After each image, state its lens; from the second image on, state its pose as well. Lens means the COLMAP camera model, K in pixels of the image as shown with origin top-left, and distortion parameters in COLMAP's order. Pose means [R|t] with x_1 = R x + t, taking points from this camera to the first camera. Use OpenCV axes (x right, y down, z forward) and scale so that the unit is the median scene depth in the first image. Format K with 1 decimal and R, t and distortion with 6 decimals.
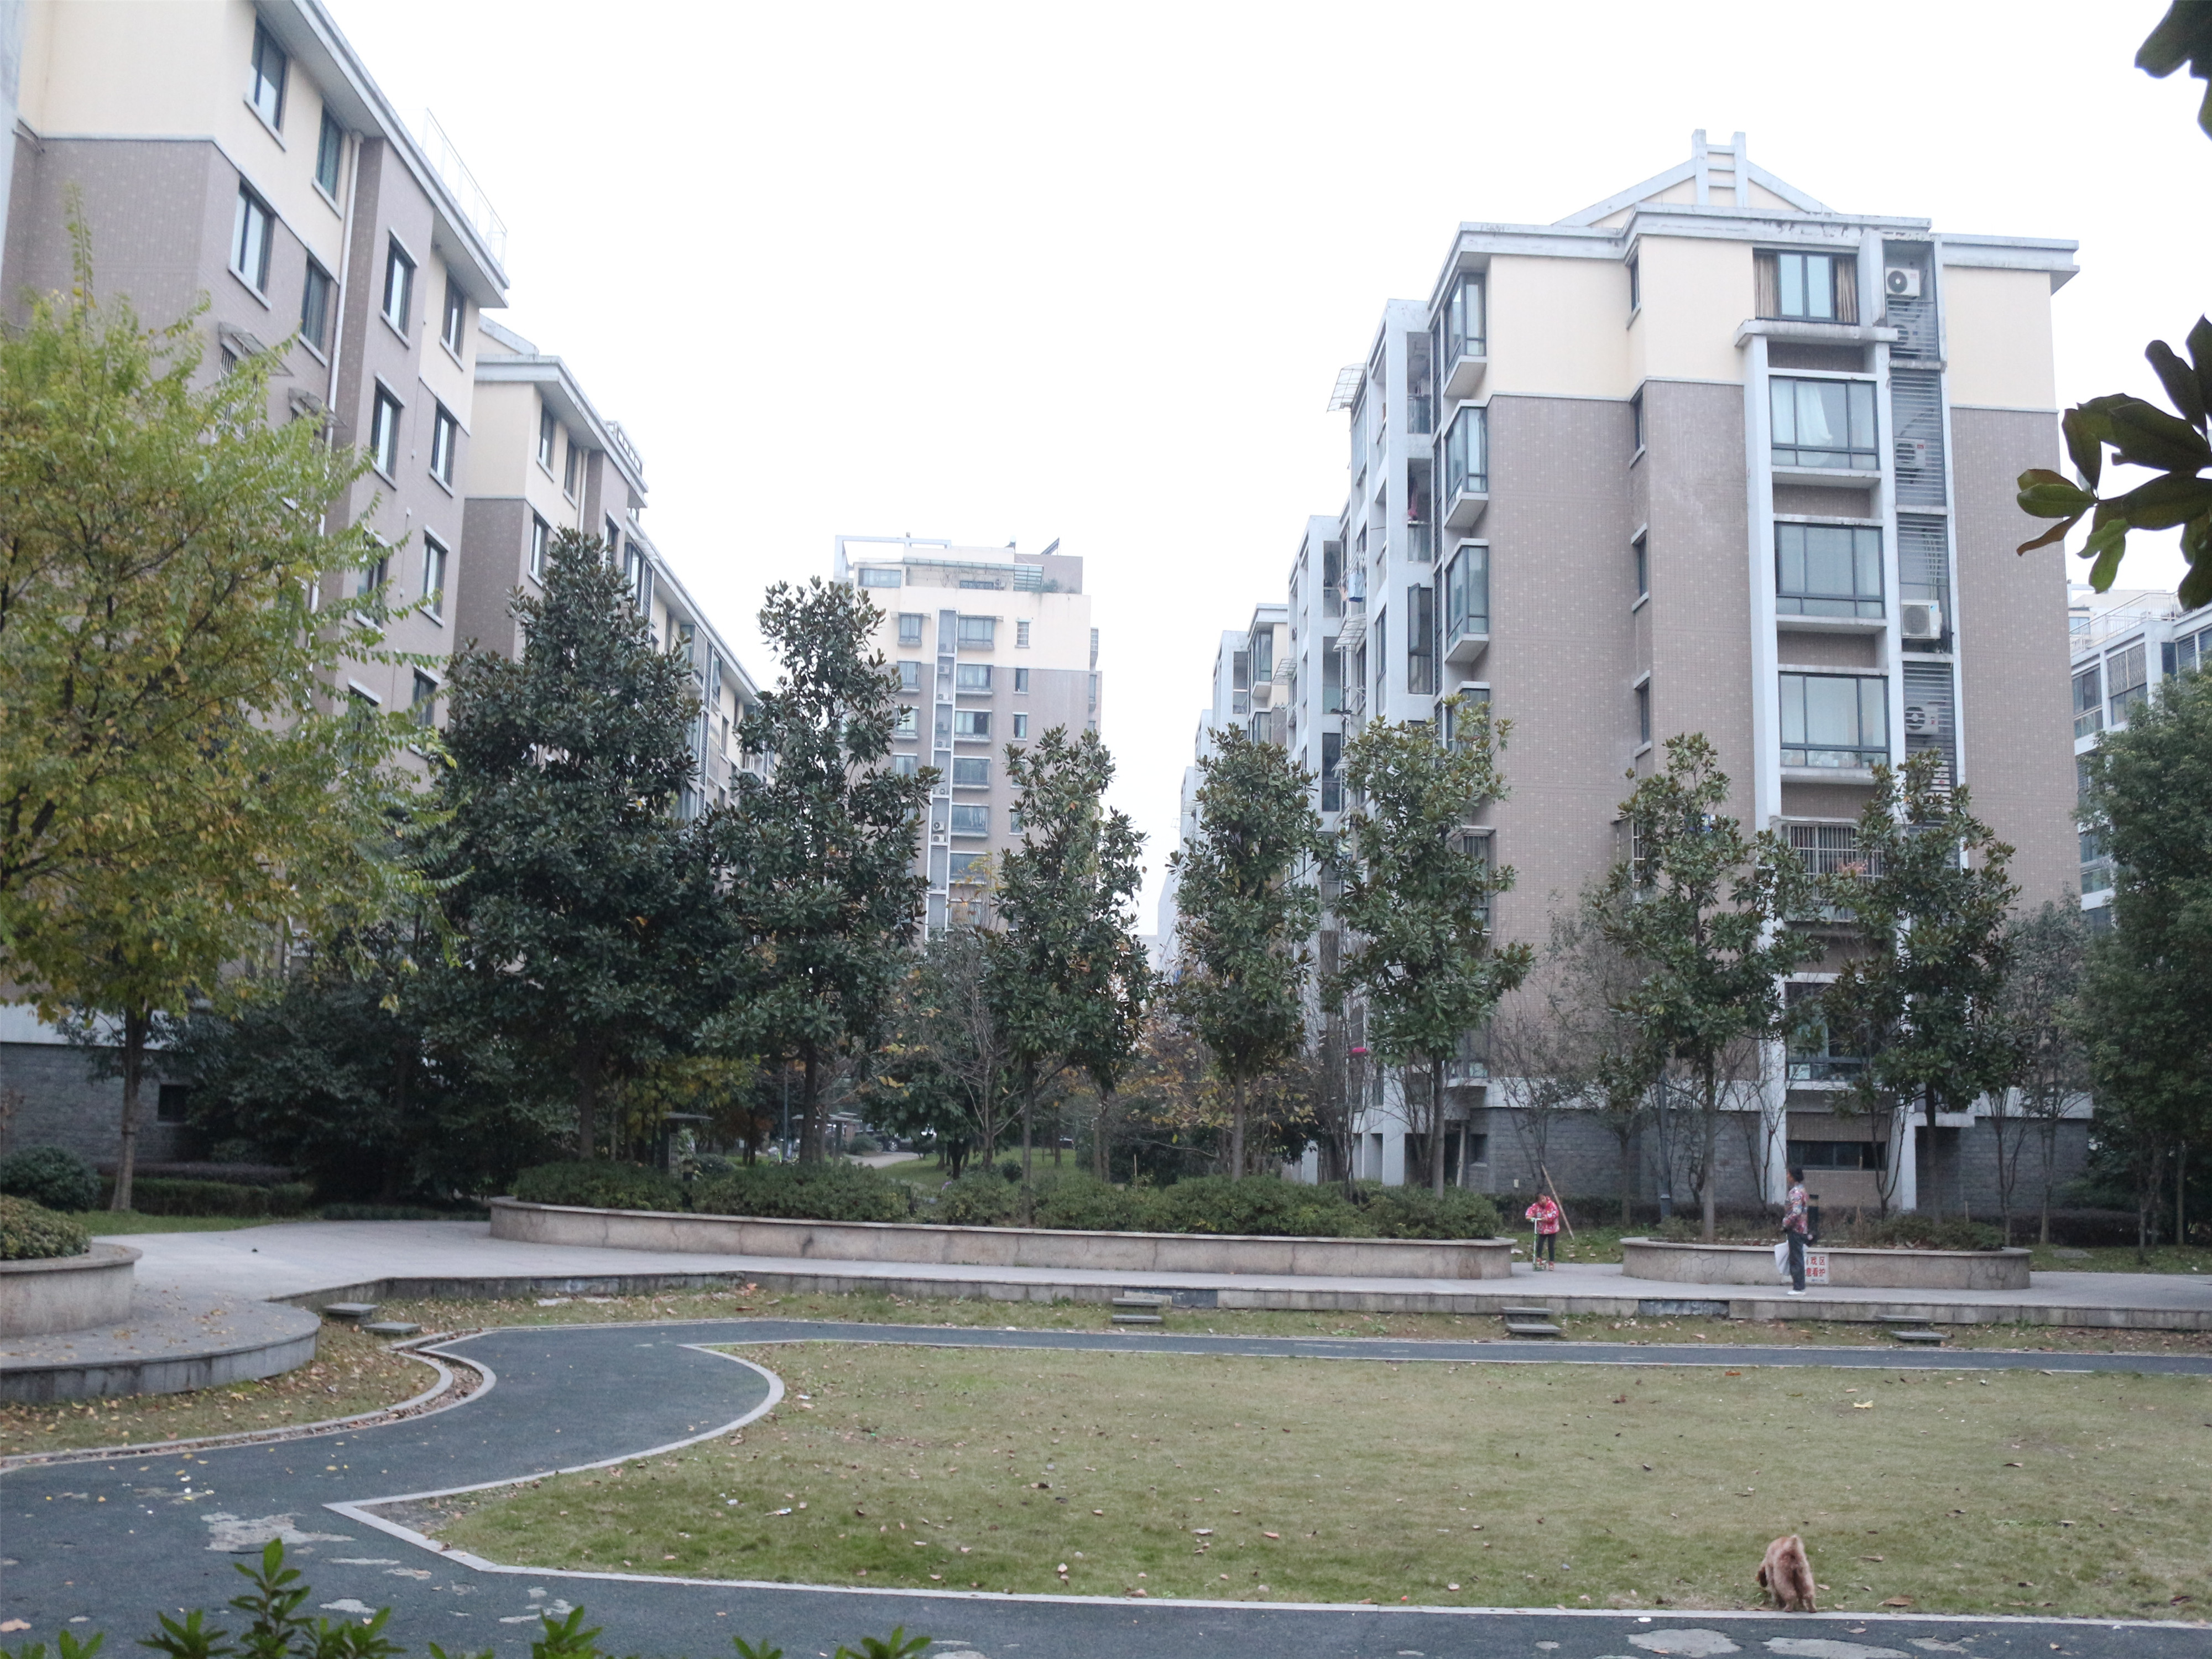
lens RADIAL K [[1865.0, 0, 1105.5], [0, 1865.0, 915.6], [0, 0, 1]] dist [-0.121823, 0.094374]
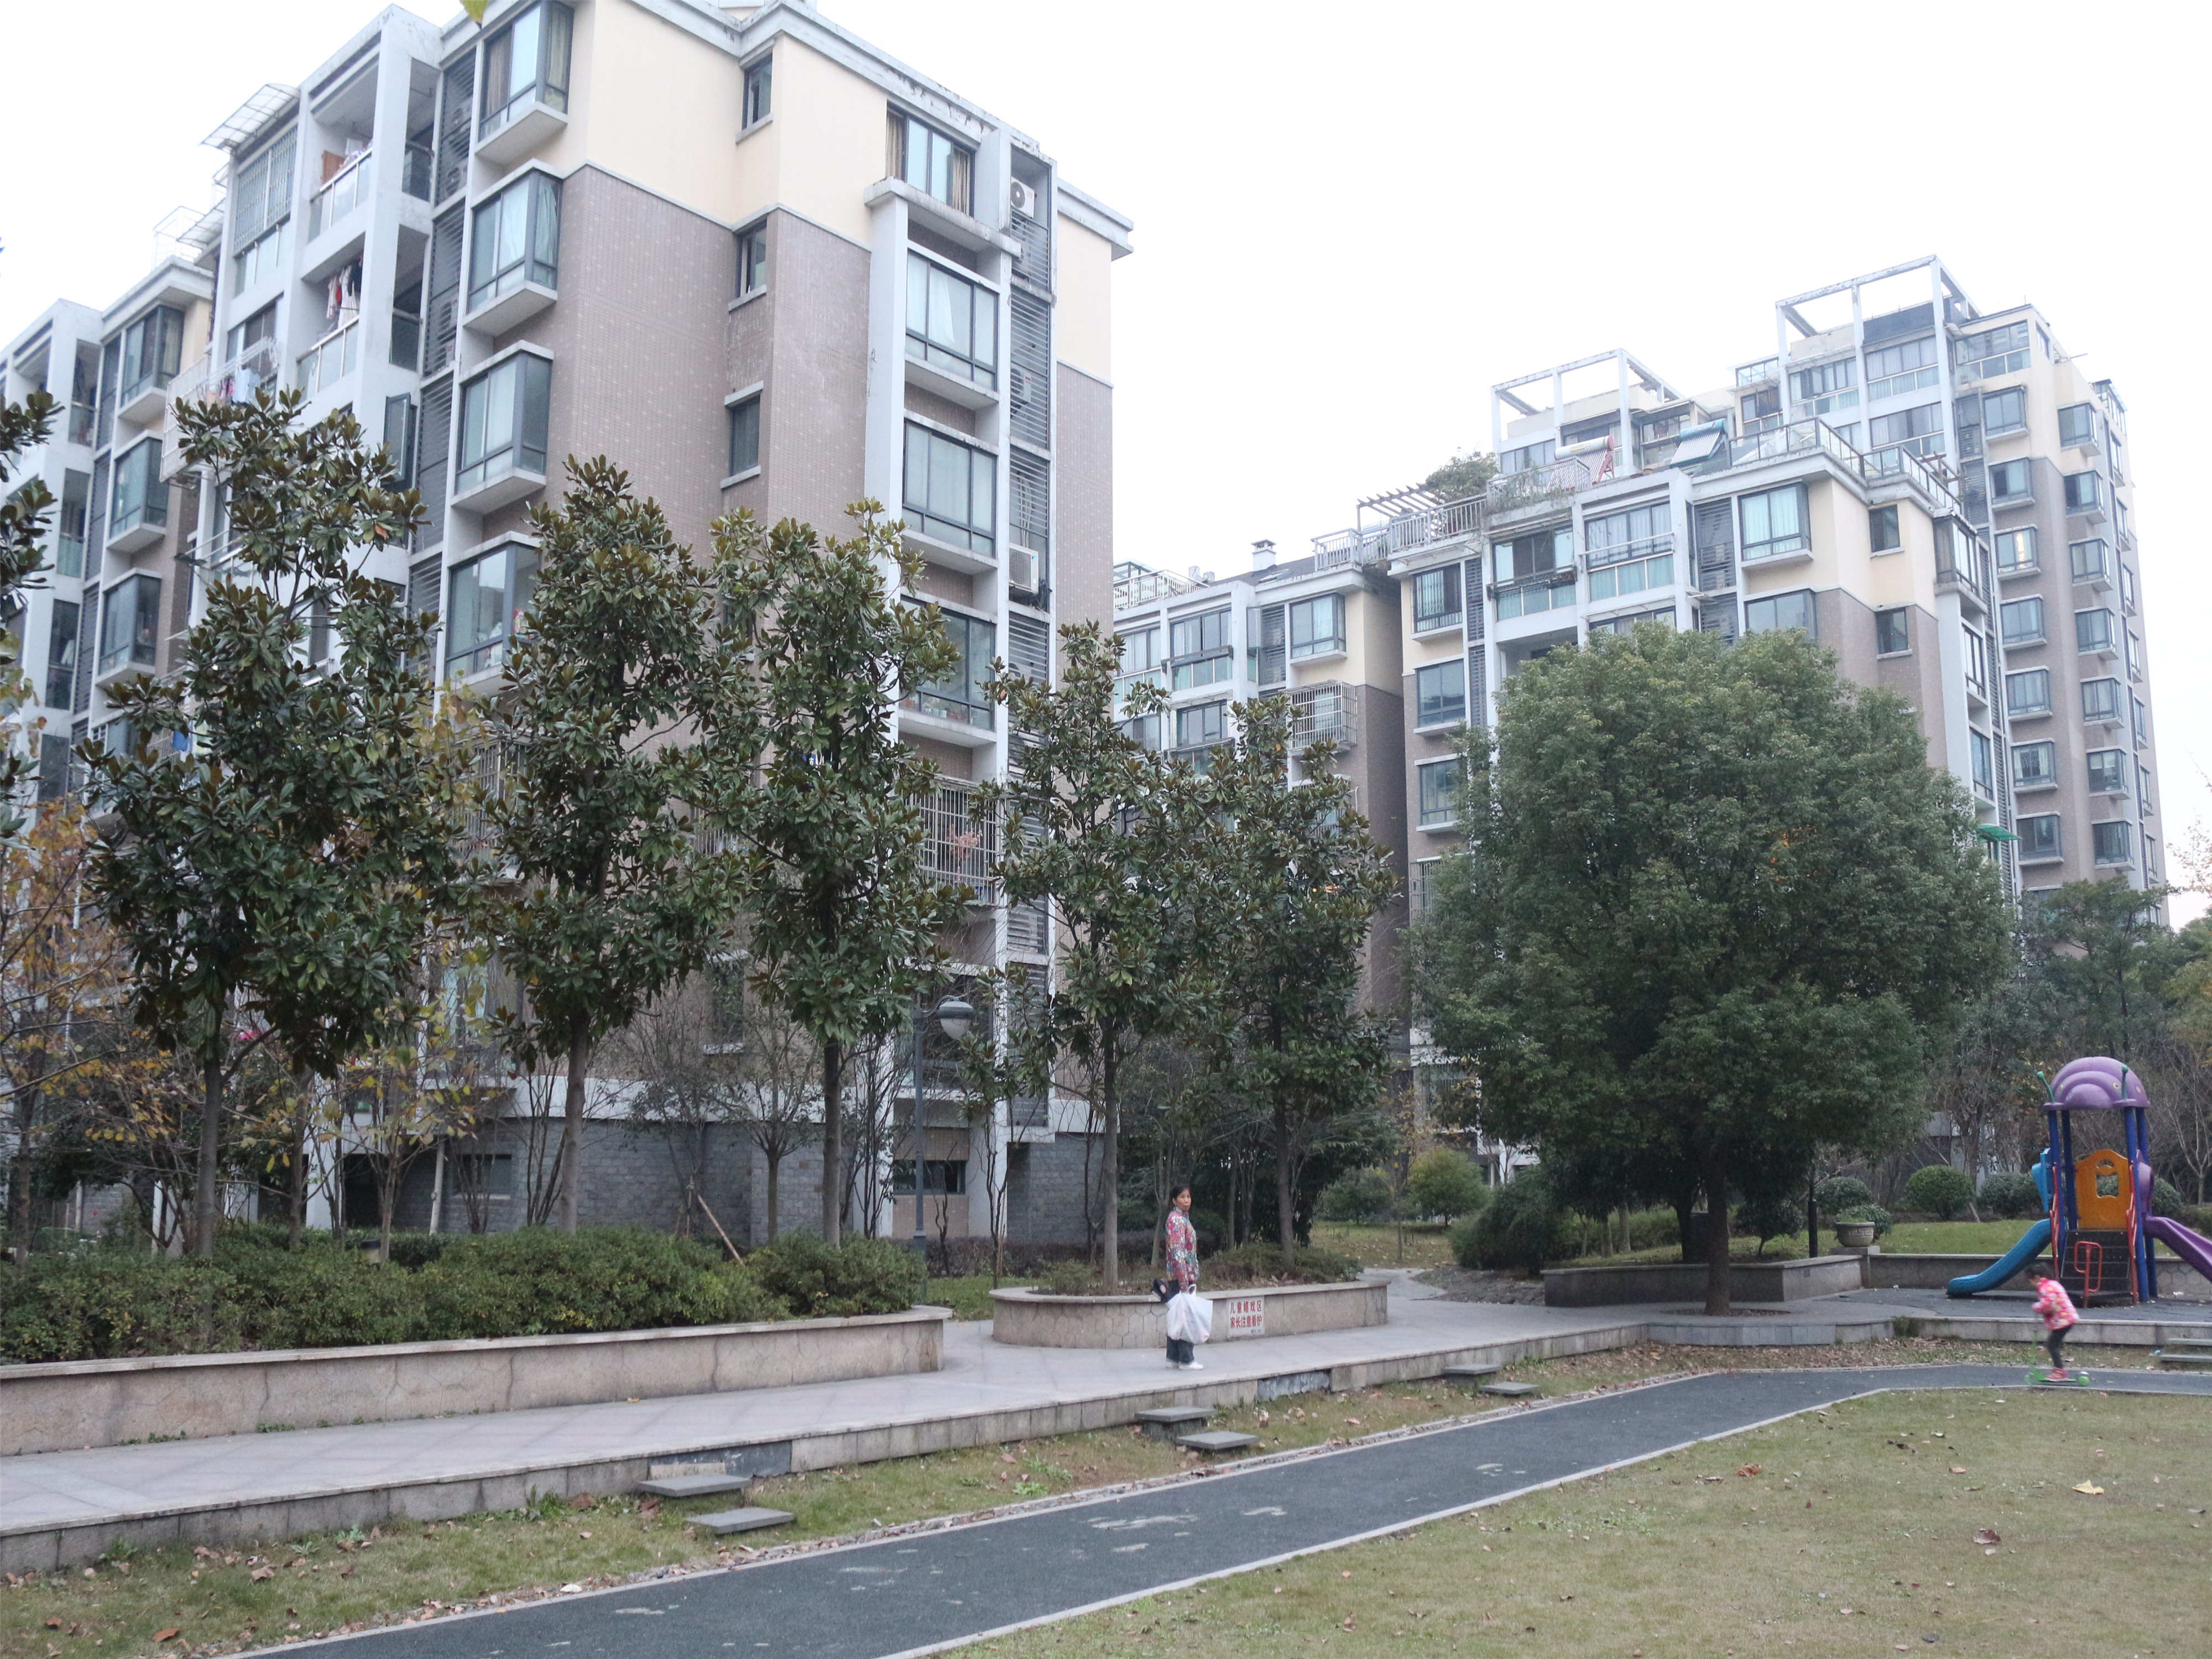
lens RADIAL K [[1865.0, 0, 1105.5], [0, 1865.0, 915.6], [0, 0, 1]] dist [-0.121823, 0.094374]
pose [[0.676271, 0.073615, 0.732966, -0.172753], [-0.062267, 0.997146, -0.042698, 0.041333], [-0.734017, -0.016764, 0.678924, 0.352352]]
